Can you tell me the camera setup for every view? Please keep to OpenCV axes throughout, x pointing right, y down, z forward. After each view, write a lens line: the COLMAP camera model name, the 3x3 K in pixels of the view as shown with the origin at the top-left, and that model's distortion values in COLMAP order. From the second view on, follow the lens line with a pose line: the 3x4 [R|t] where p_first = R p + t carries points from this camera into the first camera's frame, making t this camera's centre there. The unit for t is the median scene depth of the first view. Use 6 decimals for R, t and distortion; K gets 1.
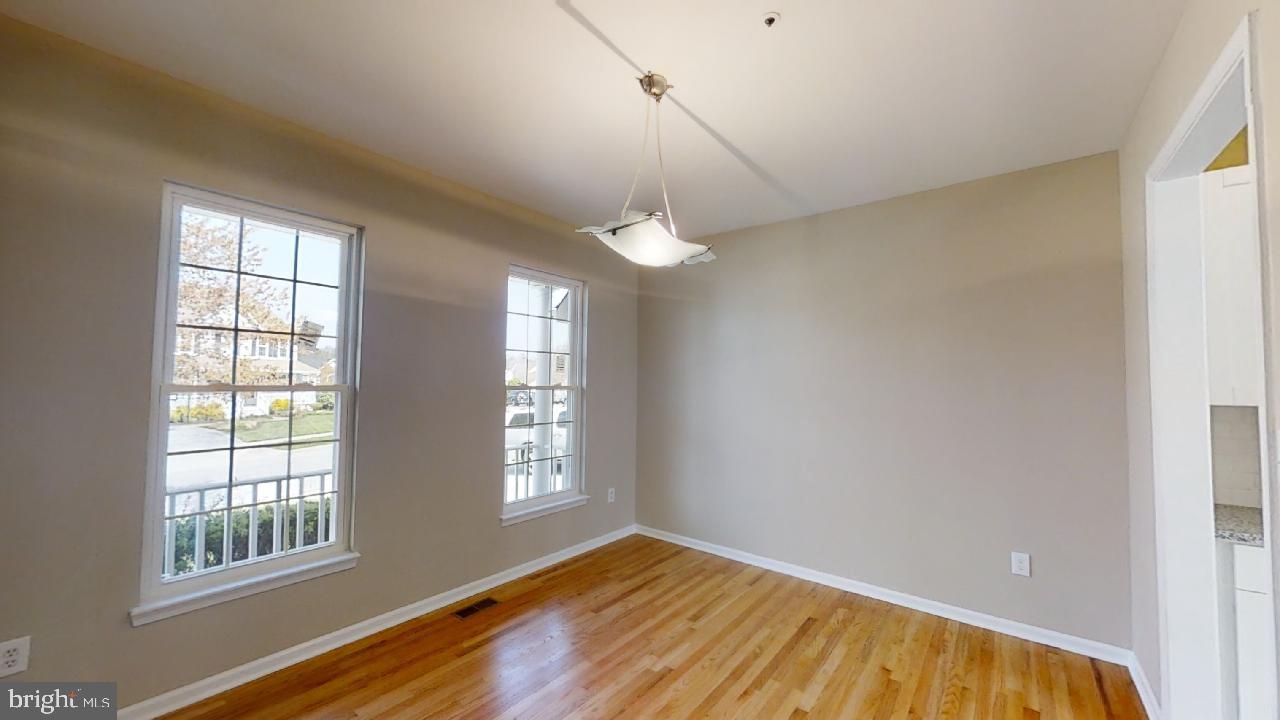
lens RADIAL K [[464.6, 0, 650.0], [0, 464.6, 363.0], [0, 0, 1]] dist [-0.001567, -0.000180]
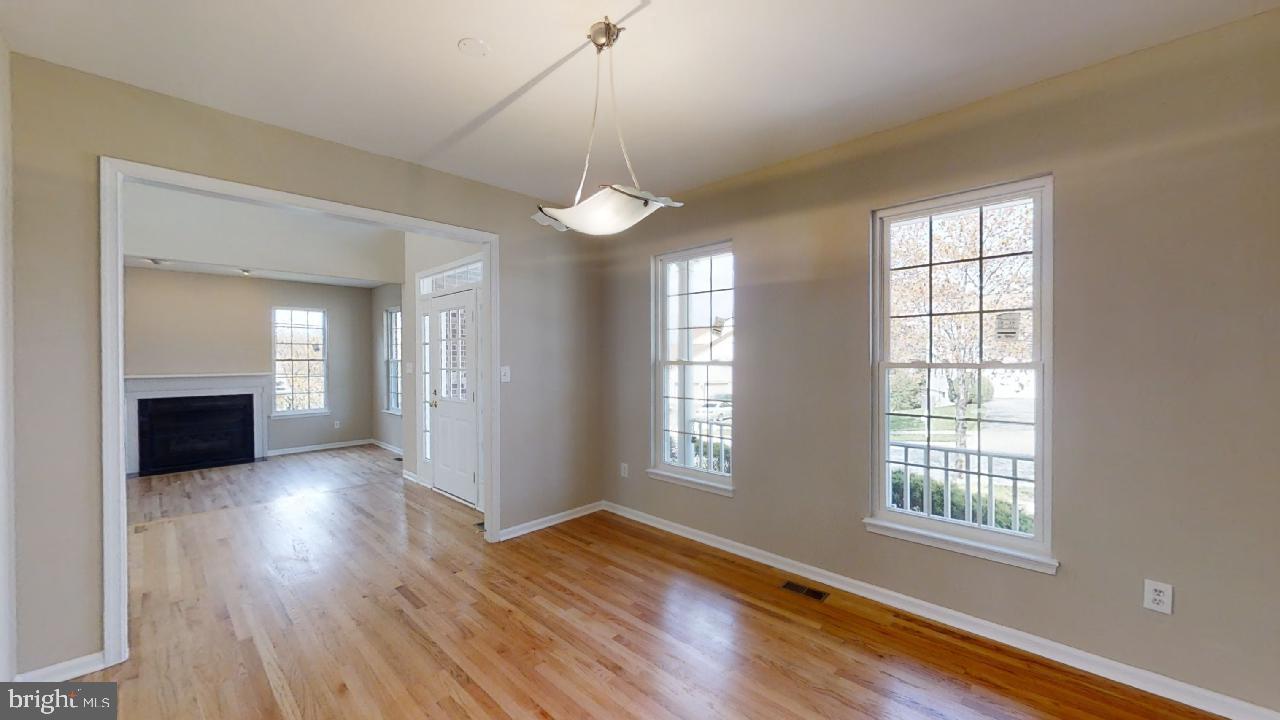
lens RADIAL K [[464.6, 0, 650.0], [0, 464.6, 363.0], [0, 0, 1]] dist [-0.001567, -0.000180]
pose [[-0.083967, 0.001652, -0.996467, 0.488104], [0.042709, 0.999086, -0.001943, 0.031878], [0.995553, -0.042721, -0.083961, 0.616140]]
